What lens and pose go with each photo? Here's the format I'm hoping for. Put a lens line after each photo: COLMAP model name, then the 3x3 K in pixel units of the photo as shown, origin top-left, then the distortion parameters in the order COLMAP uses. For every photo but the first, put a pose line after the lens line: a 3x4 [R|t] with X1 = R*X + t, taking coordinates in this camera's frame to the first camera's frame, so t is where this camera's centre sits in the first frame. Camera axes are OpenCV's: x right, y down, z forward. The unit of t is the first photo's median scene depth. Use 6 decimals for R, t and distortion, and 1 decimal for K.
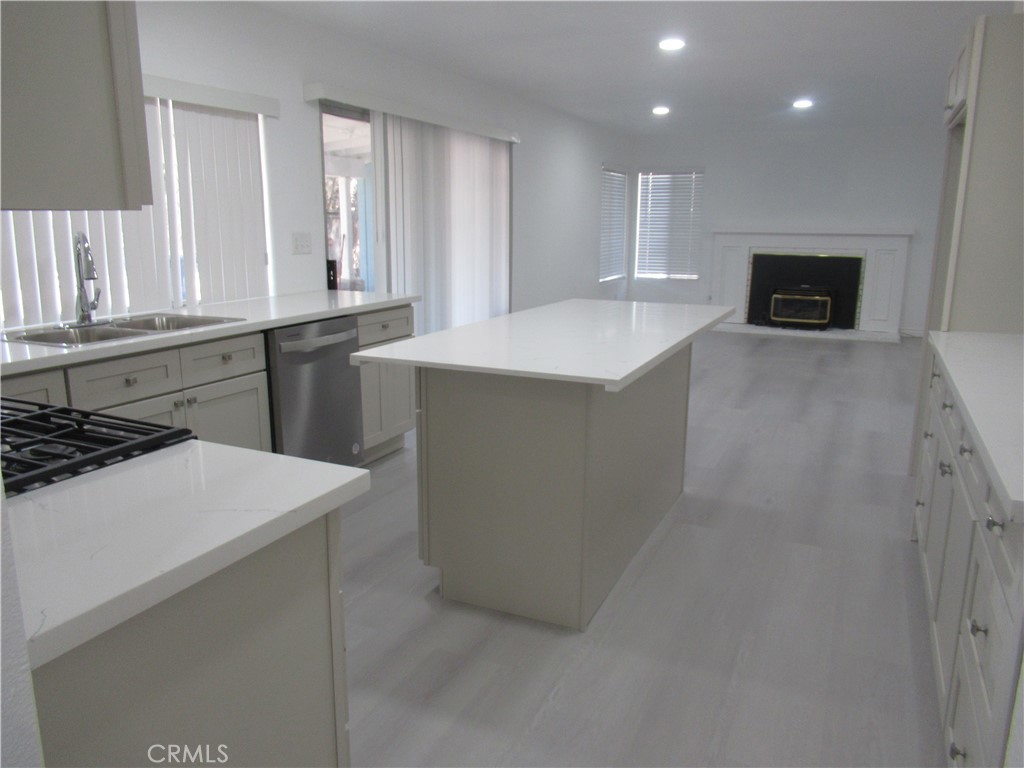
lens RADIAL K [[768.0, 0, 513.8], [0, 768.0, 389.0], [0, 0, 1]] dist [-0.003757, 0.000132]
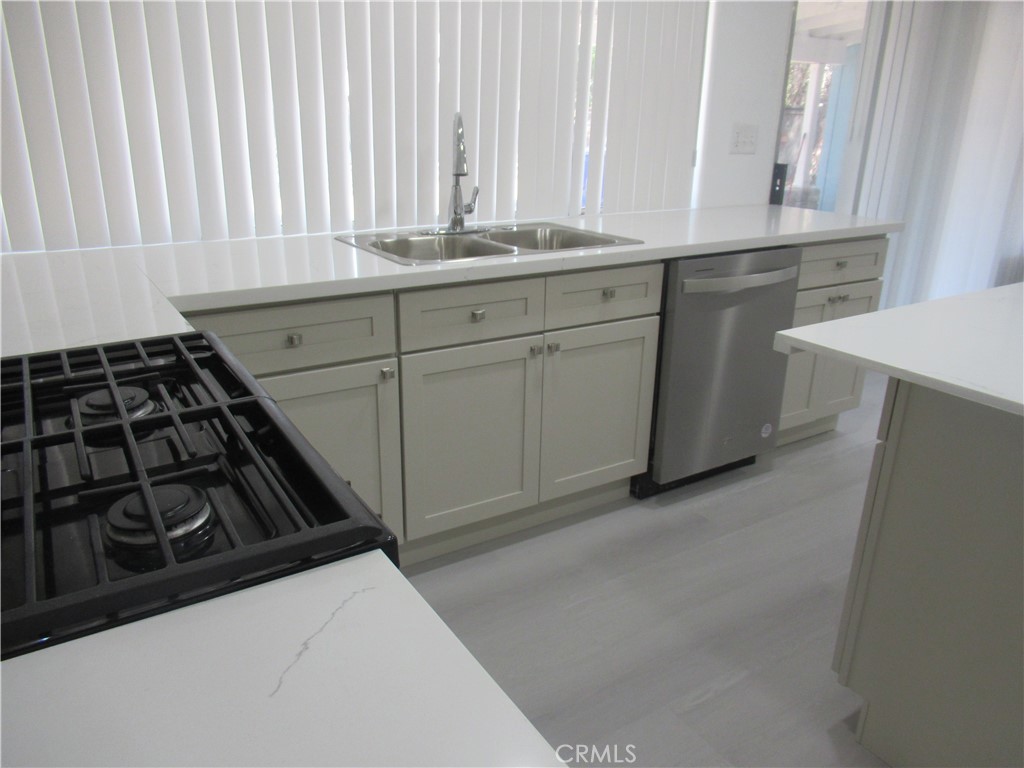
lens RADIAL K [[768.0, 0, 515.3], [0, 768.0, 387.8], [0, 0, 1]] dist [-0.003757, 0.000132]
pose [[0.847876, 0.189688, -0.495100, -0.030771], [-0.128923, 0.979544, 0.154509, -0.024645], [0.514281, -0.067175, 0.854987, 0.144096]]
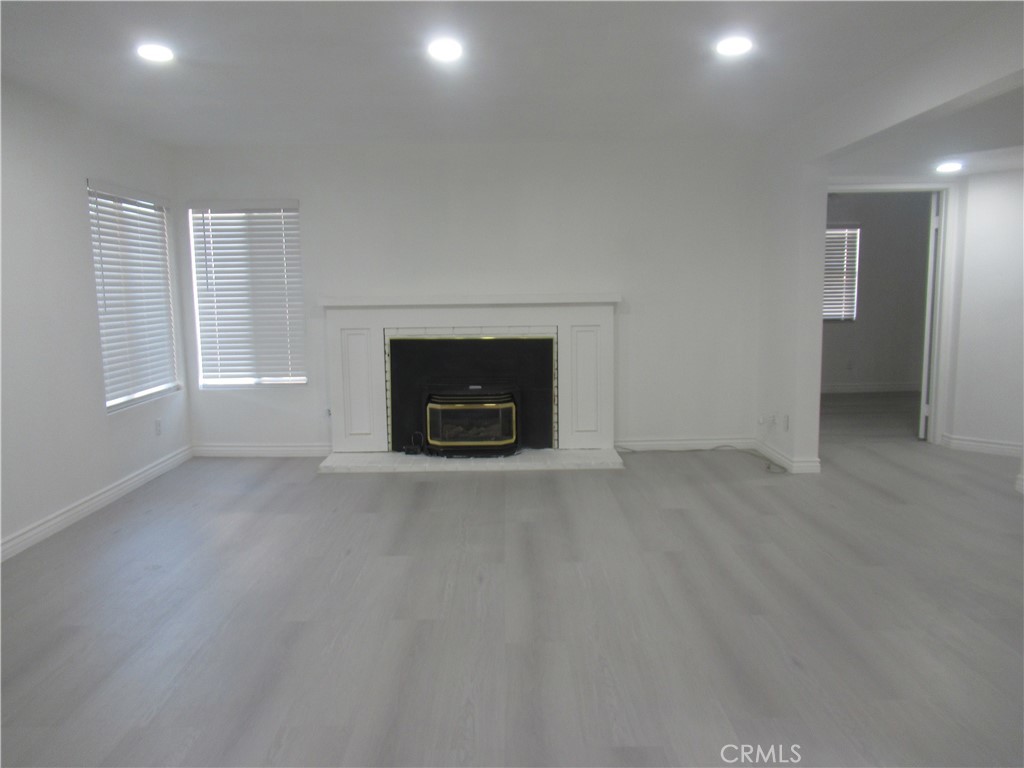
lens RADIAL K [[768.0, 0, 513.6], [0, 768.0, 380.8], [0, 0, 1]] dist [-0.003757, 0.000132]
pose [[0.906144, -0.067867, 0.417489, 0.194095], [0.109110, 0.991143, -0.075698, -0.116561], [-0.408653, 0.114146, 0.905524, 0.554624]]
